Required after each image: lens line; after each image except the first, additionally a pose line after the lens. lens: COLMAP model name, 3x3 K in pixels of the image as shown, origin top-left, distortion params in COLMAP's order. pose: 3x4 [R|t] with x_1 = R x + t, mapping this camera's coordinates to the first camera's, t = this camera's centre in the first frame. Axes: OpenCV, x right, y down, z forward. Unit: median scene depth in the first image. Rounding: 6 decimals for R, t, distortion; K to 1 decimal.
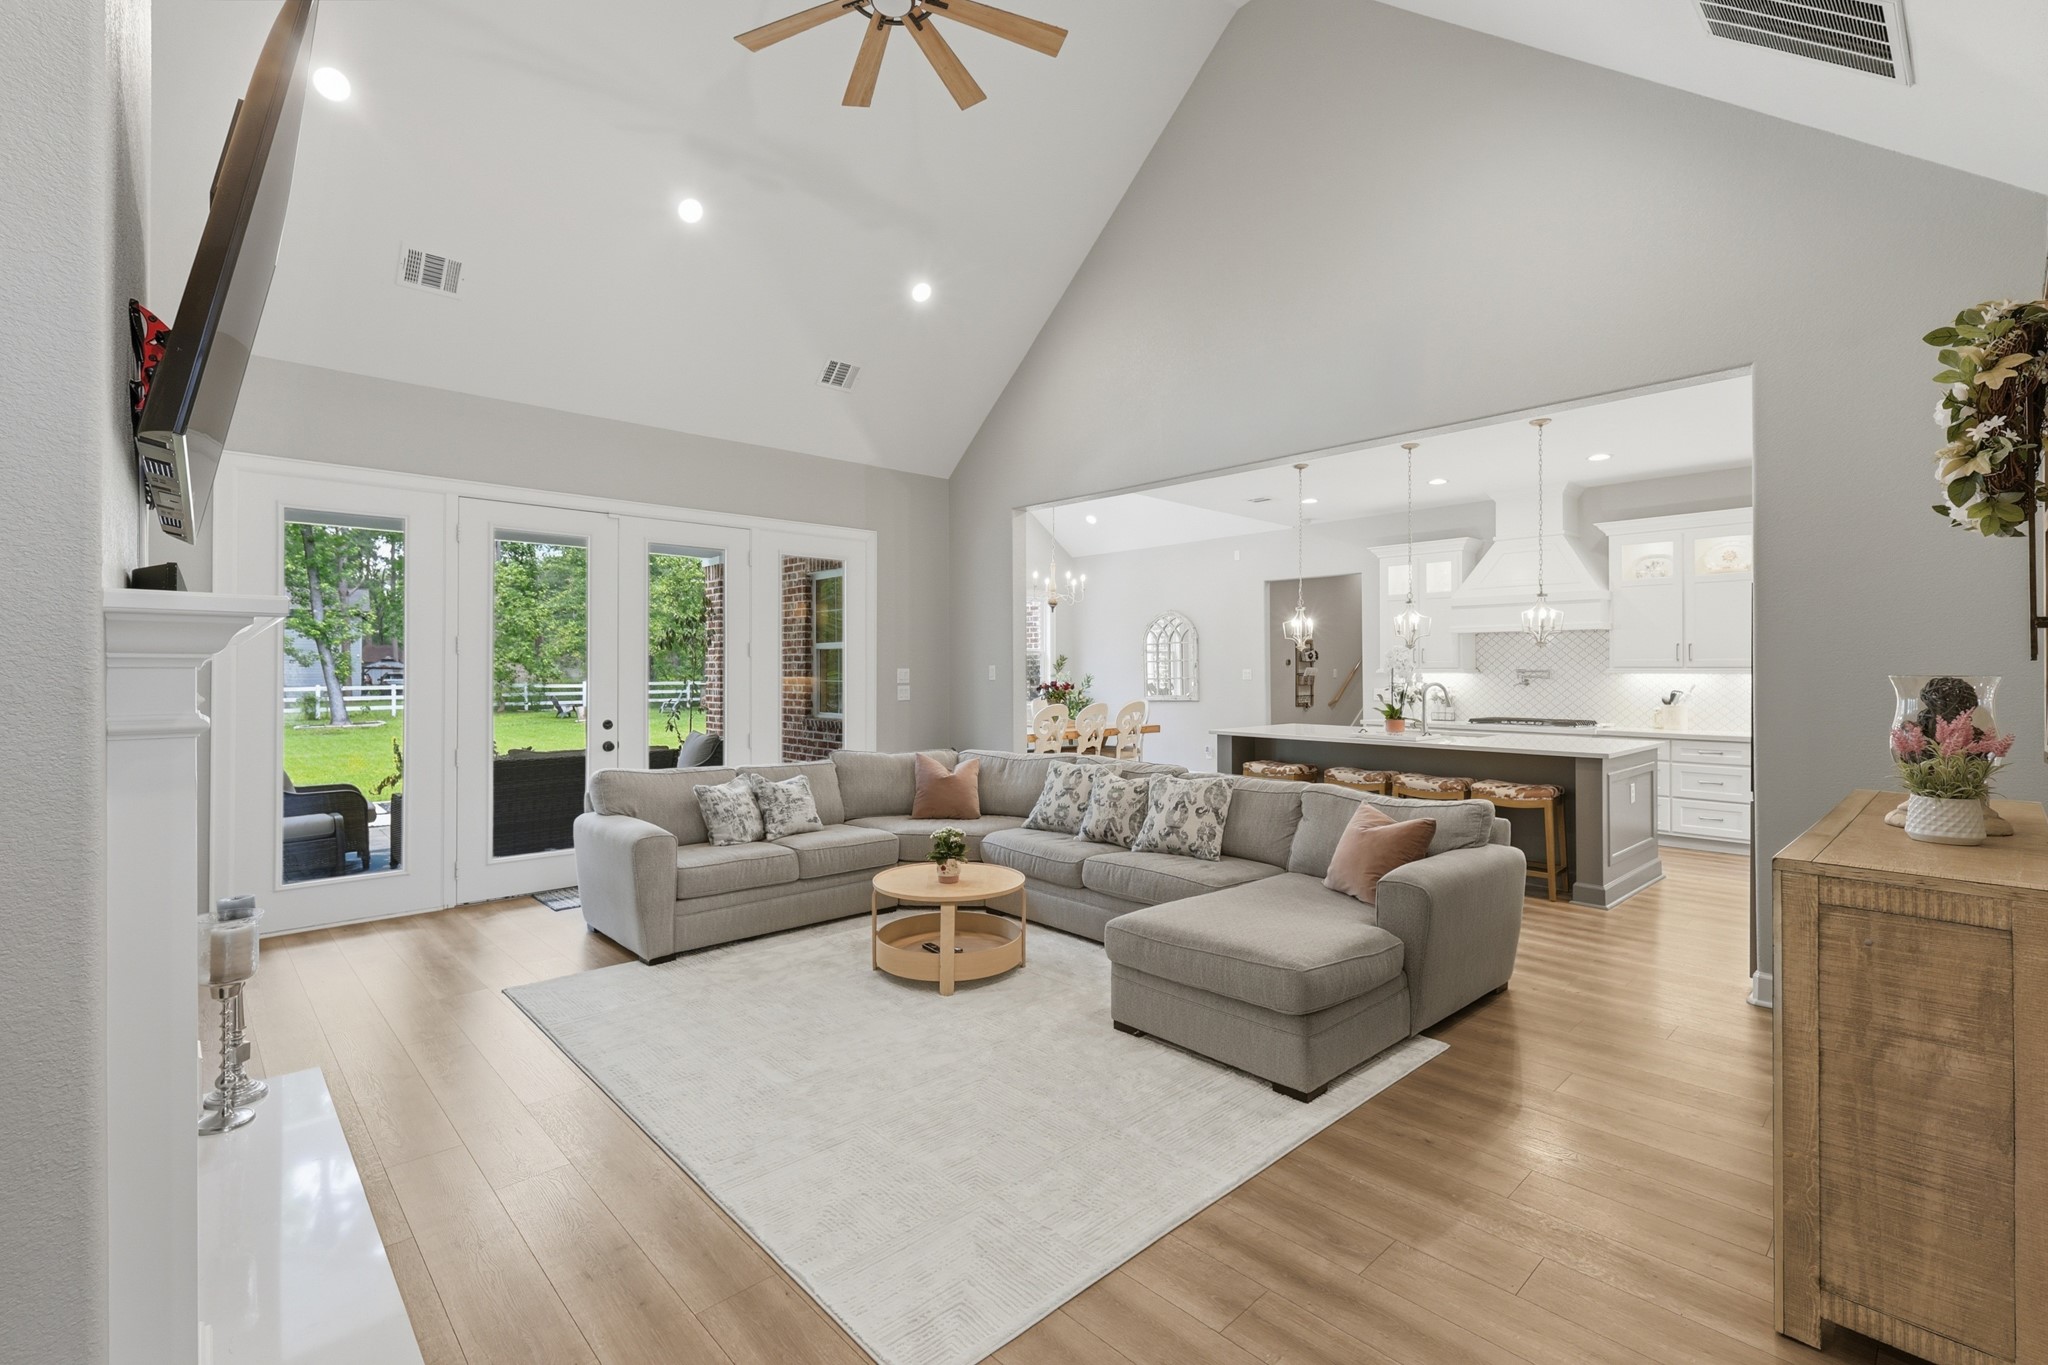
lens RADIAL K [[893.3, 0, 1002.6], [0, 893.3, 679.0], [0, 0, 1]] dist [0.000449, -0.000029]
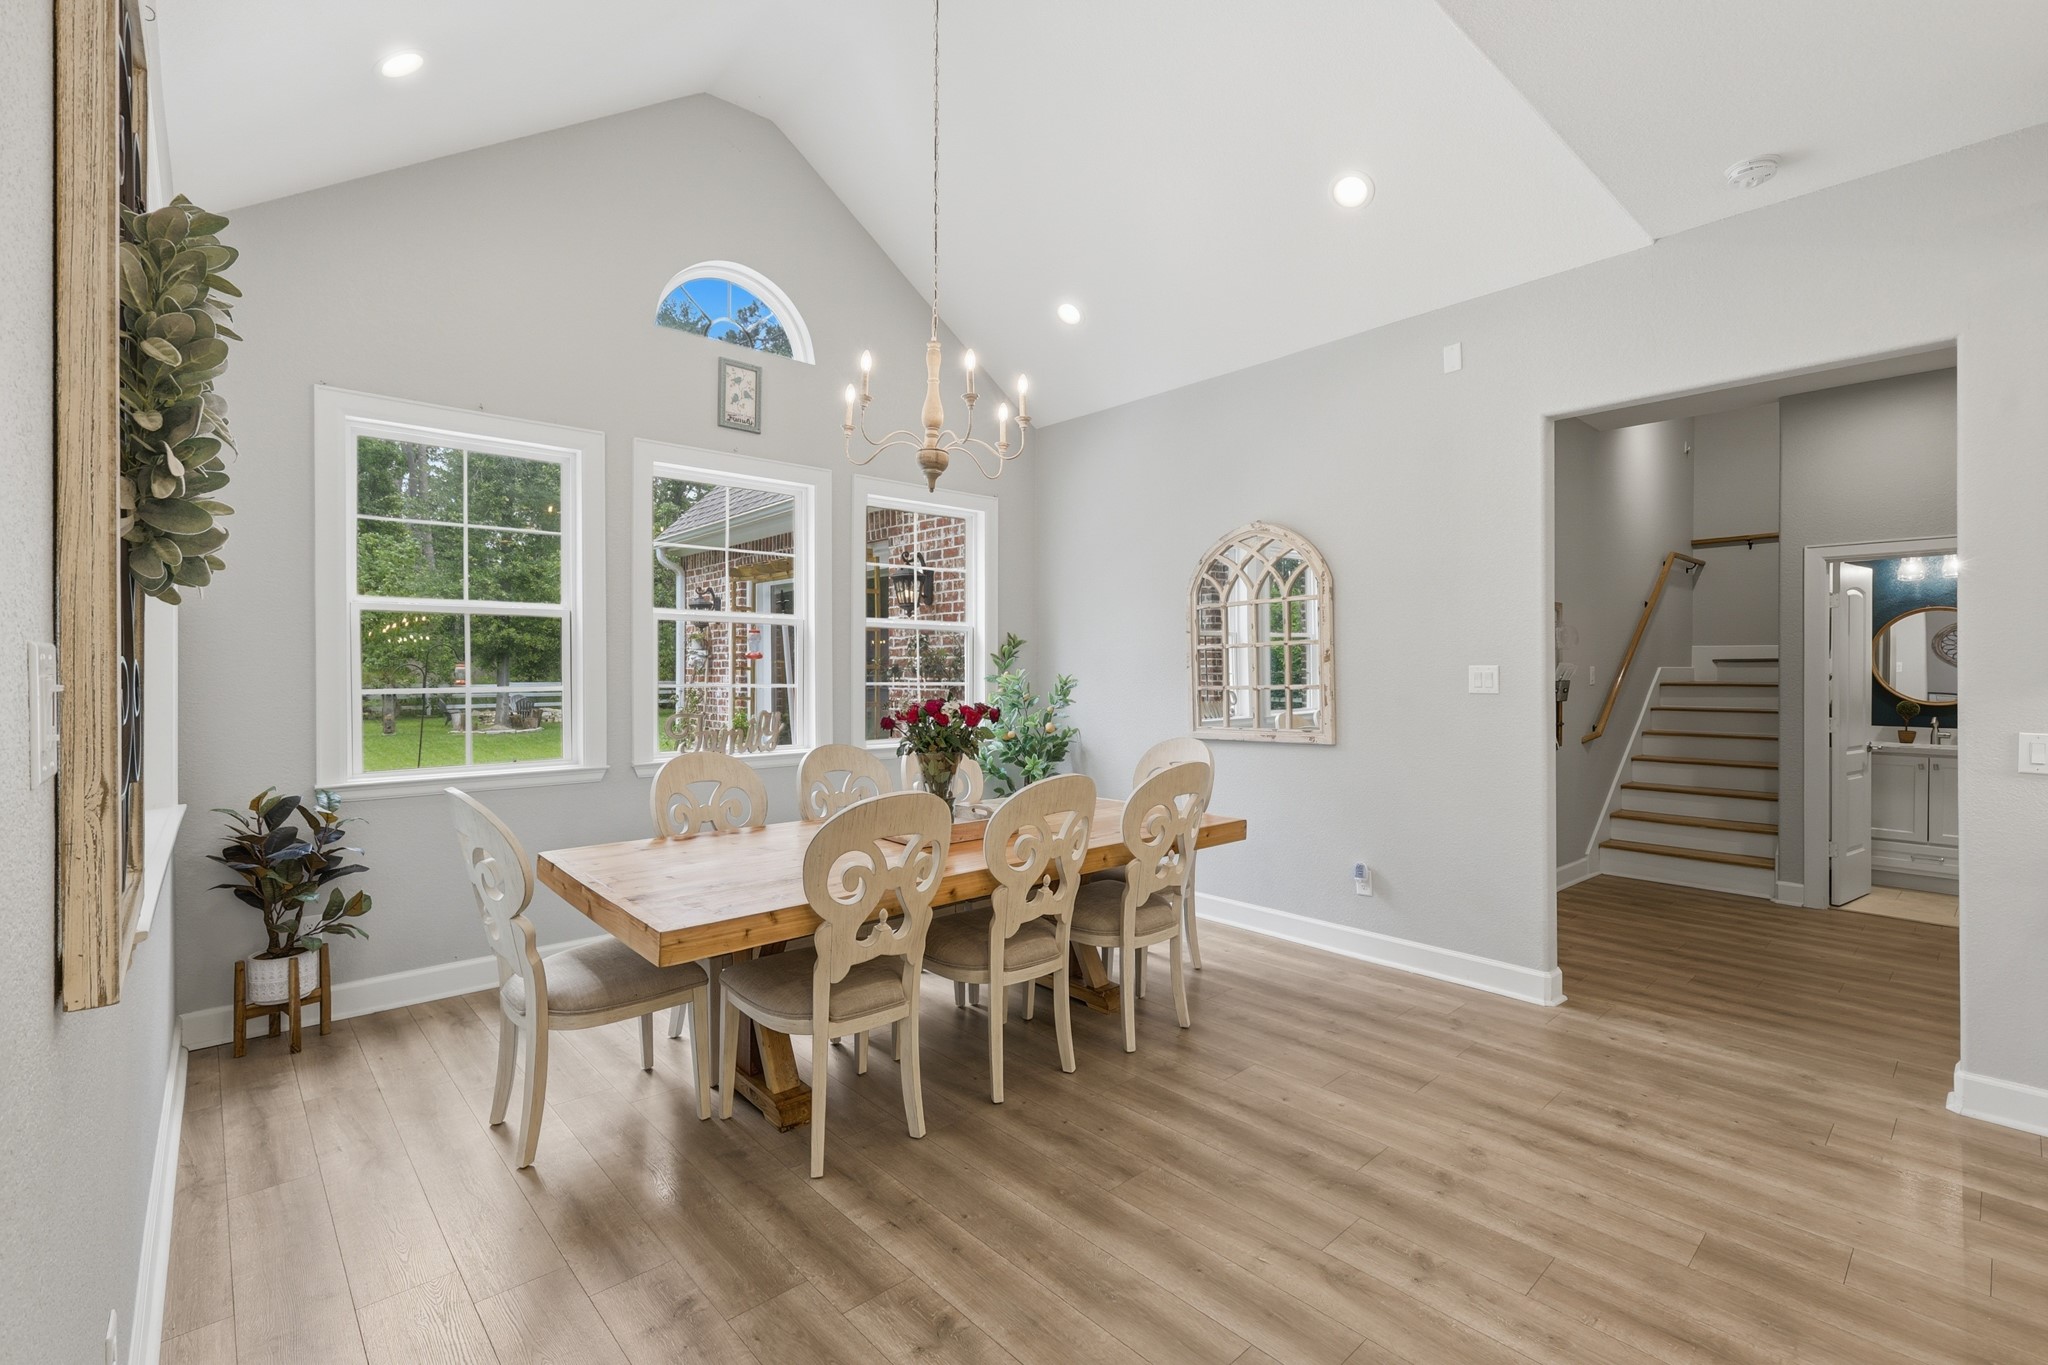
lens RADIAL K [[893.3, 0, 1024.7], [0, 893.3, 682.8], [0, 0, 1]] dist [0.000449, -0.000029]
pose [[0.999982, 0.003922, 0.004599, 0.073983], [-0.003943, 0.999982, 0.004605, -0.004104], [-0.004580, -0.004623, 0.999979, 0.556787]]
